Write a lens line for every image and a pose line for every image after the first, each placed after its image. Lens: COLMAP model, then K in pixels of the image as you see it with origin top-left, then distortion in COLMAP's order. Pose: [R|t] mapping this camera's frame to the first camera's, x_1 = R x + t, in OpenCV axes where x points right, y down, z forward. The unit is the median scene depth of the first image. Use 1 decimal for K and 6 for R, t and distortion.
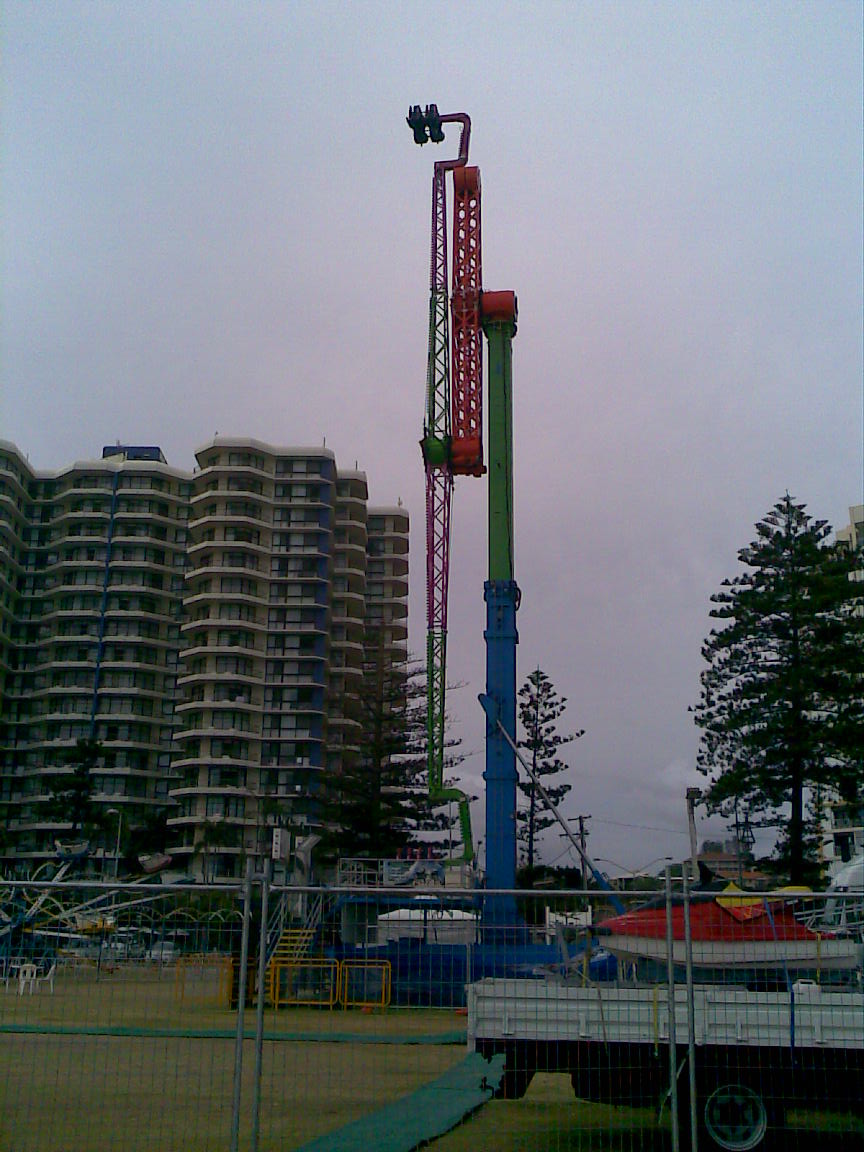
lens RADIAL K [[1162.4, 0, 431.8], [0, 1162.4, 576.2], [0, 0, 1]] dist [0.024876, 0.000000]
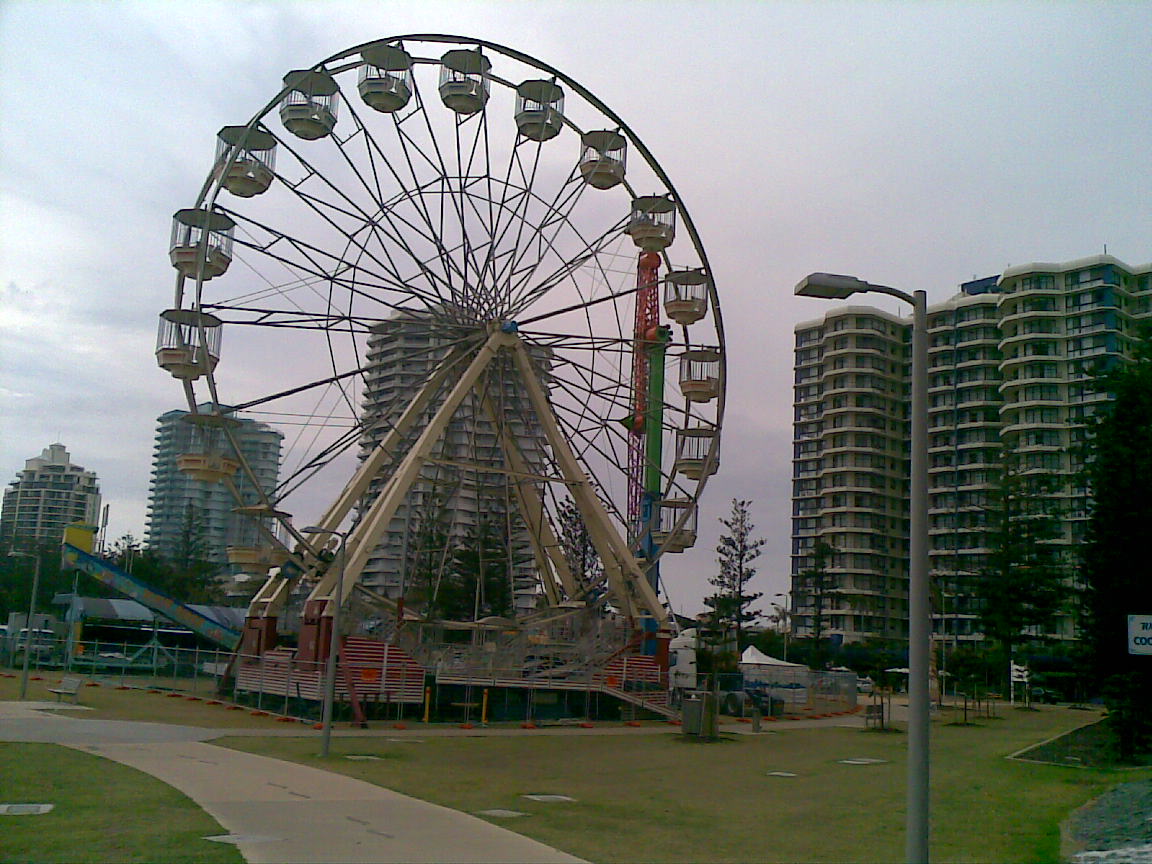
lens RADIAL K [[1162.4, 0, 577.4], [0, 1162.4, 432.8], [0, 0, 1]] dist [0.024876, 0.000000]
pose [[0.637587, -0.128666, -0.759558, 0.415477], [0.196323, 0.980538, -0.001302, -0.041175], [0.744943, -0.148288, 0.650438, -0.126167]]
